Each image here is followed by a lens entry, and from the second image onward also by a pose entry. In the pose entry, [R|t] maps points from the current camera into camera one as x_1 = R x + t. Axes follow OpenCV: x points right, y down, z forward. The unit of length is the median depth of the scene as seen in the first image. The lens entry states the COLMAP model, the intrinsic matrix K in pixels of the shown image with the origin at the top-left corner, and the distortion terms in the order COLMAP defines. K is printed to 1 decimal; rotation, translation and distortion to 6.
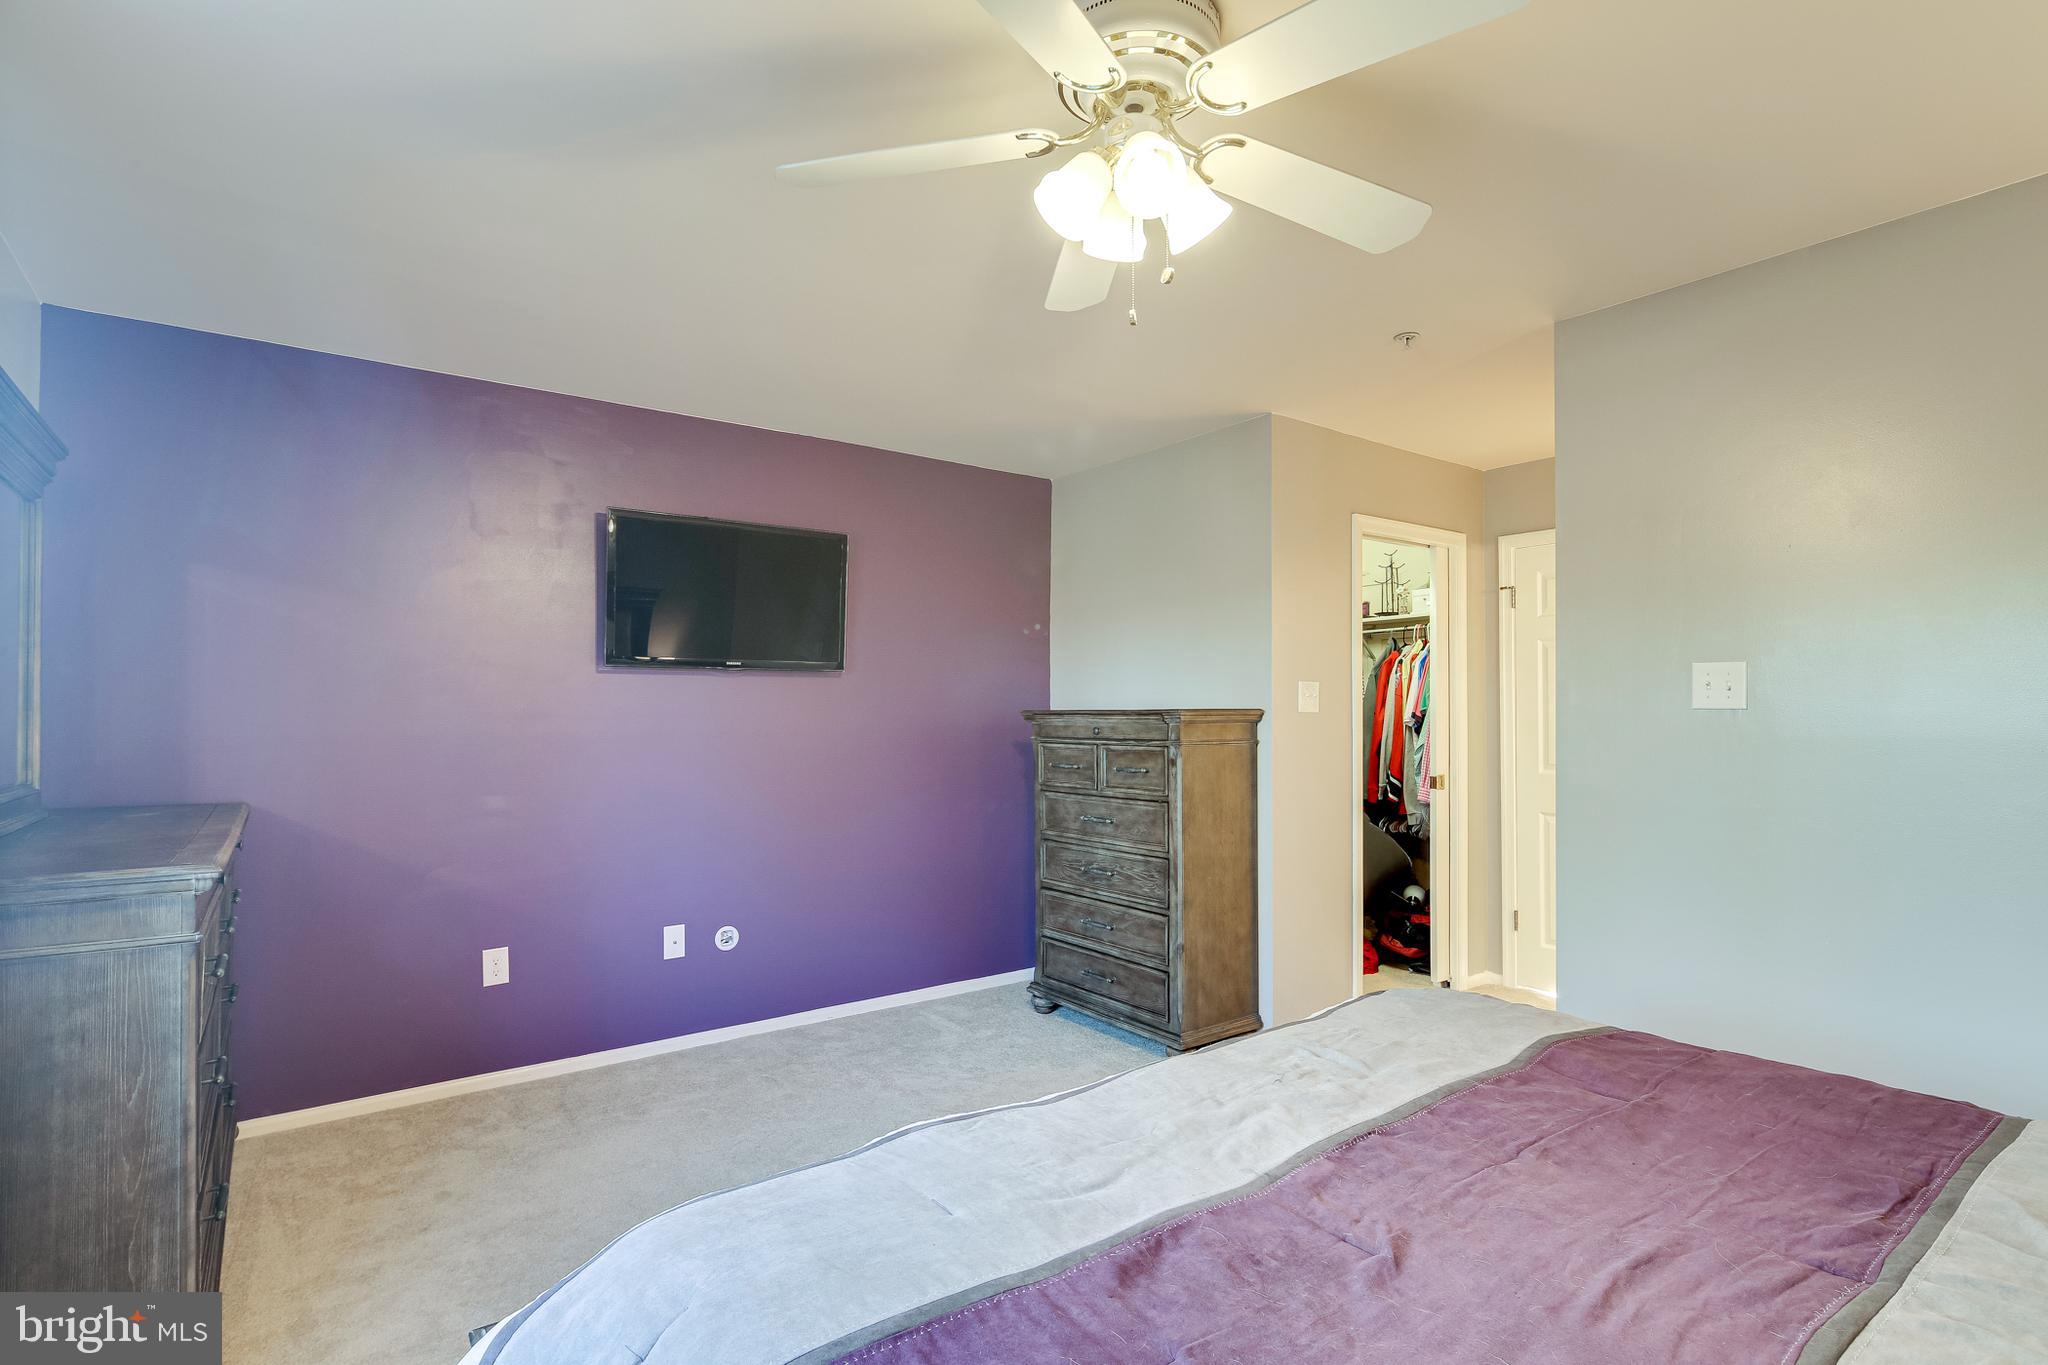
lens RADIAL K [[1002.2, 0, 1019.2], [0, 1002.2, 690.4], [0, 0, 1]] dist [0.009014, -0.007187]
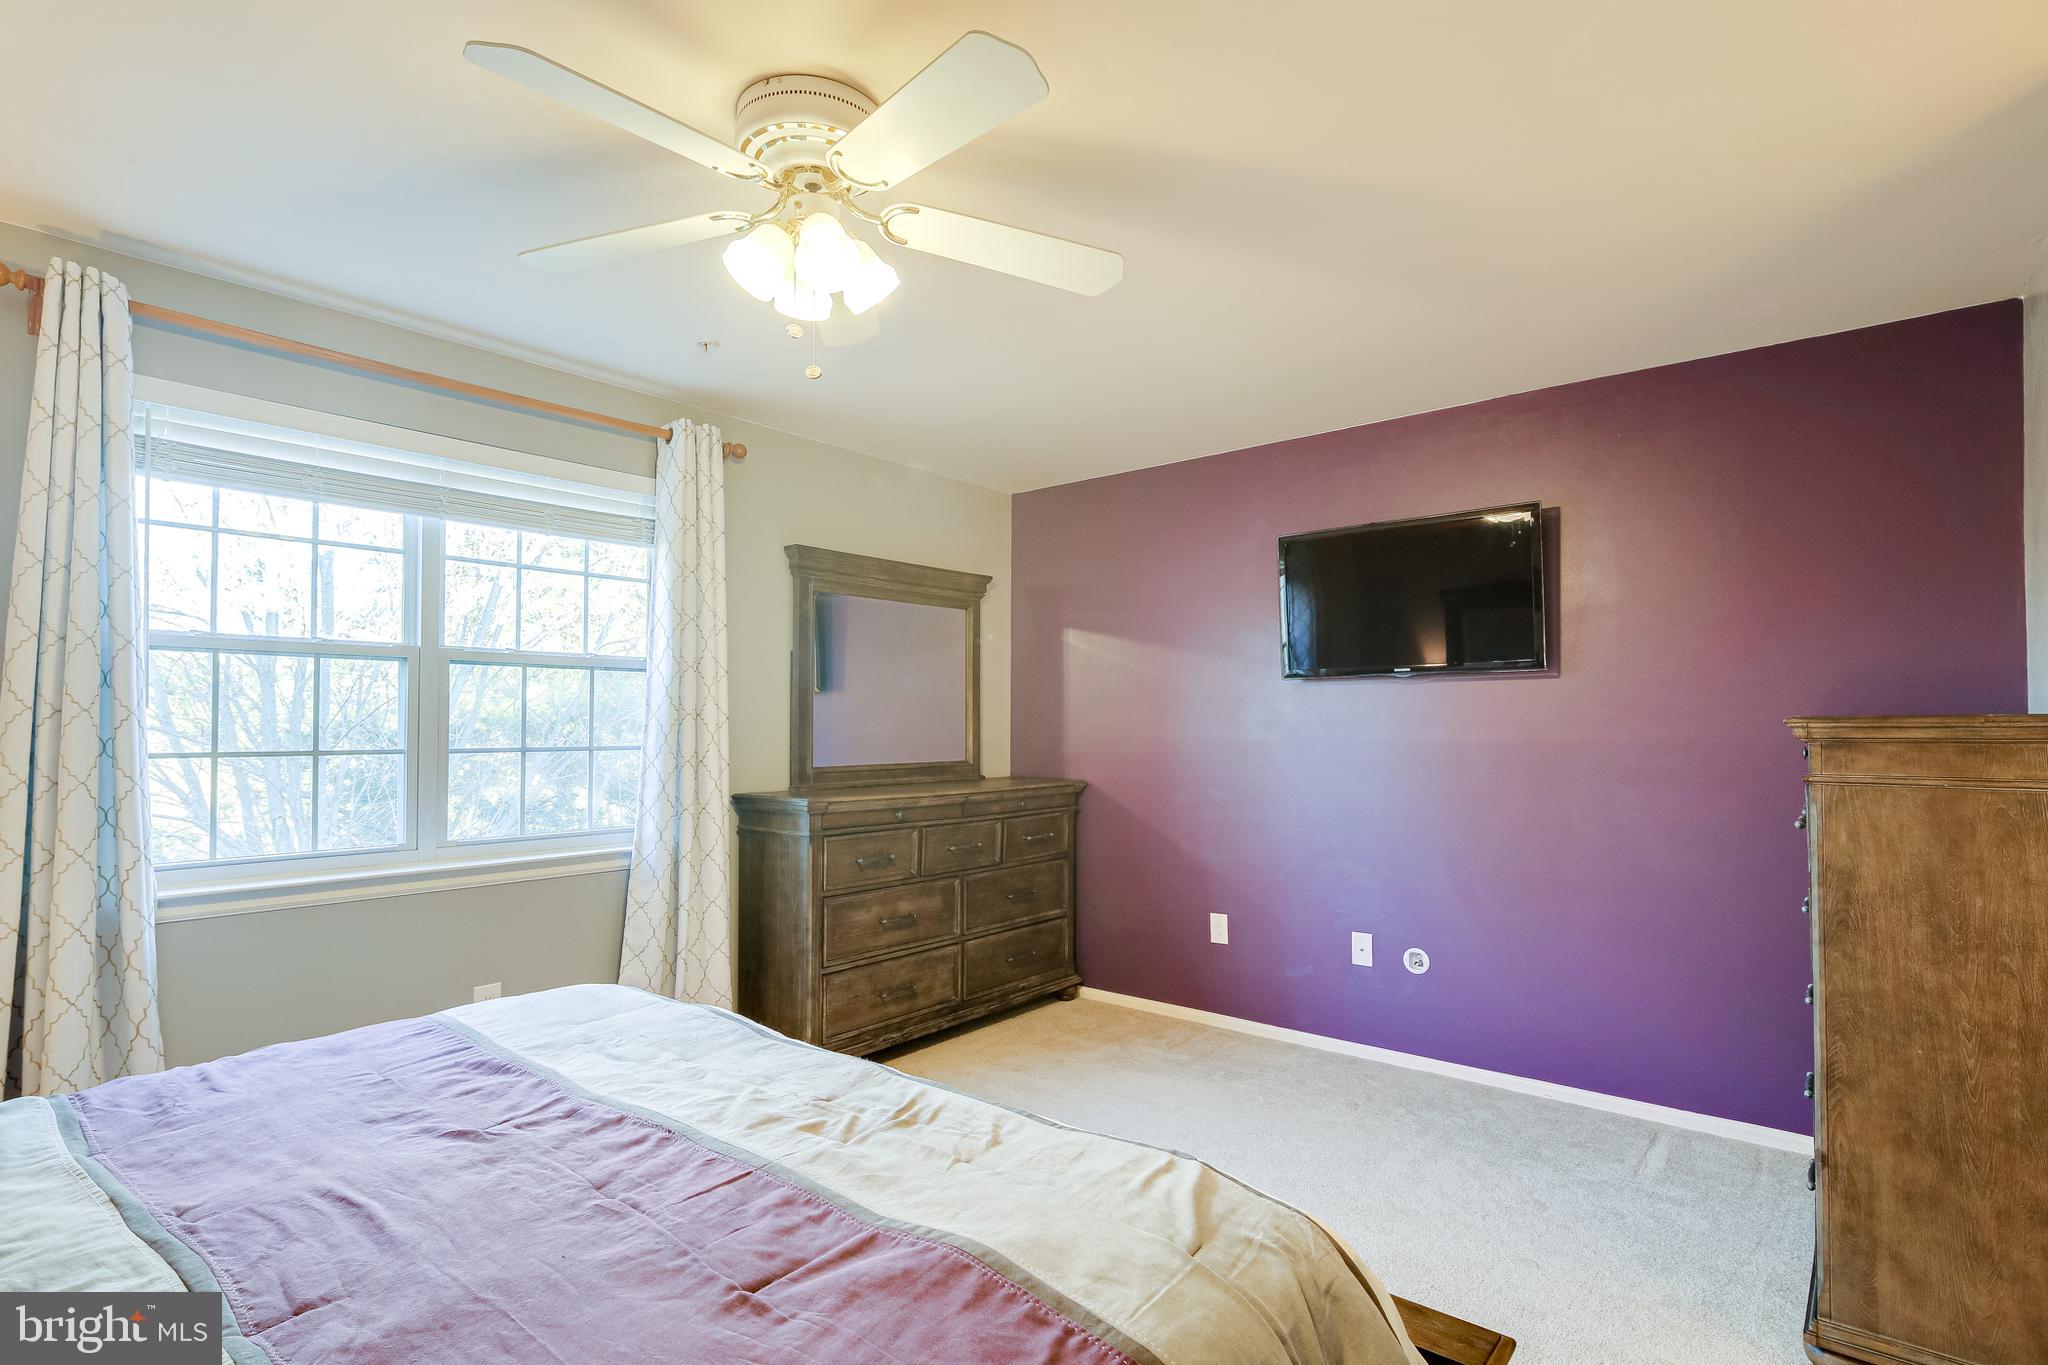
lens RADIAL K [[1002.2, 0, 1018.5], [0, 1002.2, 694.9], [0, 0, 1]] dist [0.009014, -0.007187]
pose [[0.229178, -0.026015, -0.973037, 0.568453], [0.022931, 0.999510, -0.021322, 0.008727], [0.973114, -0.017426, 0.229662, 0.440192]]
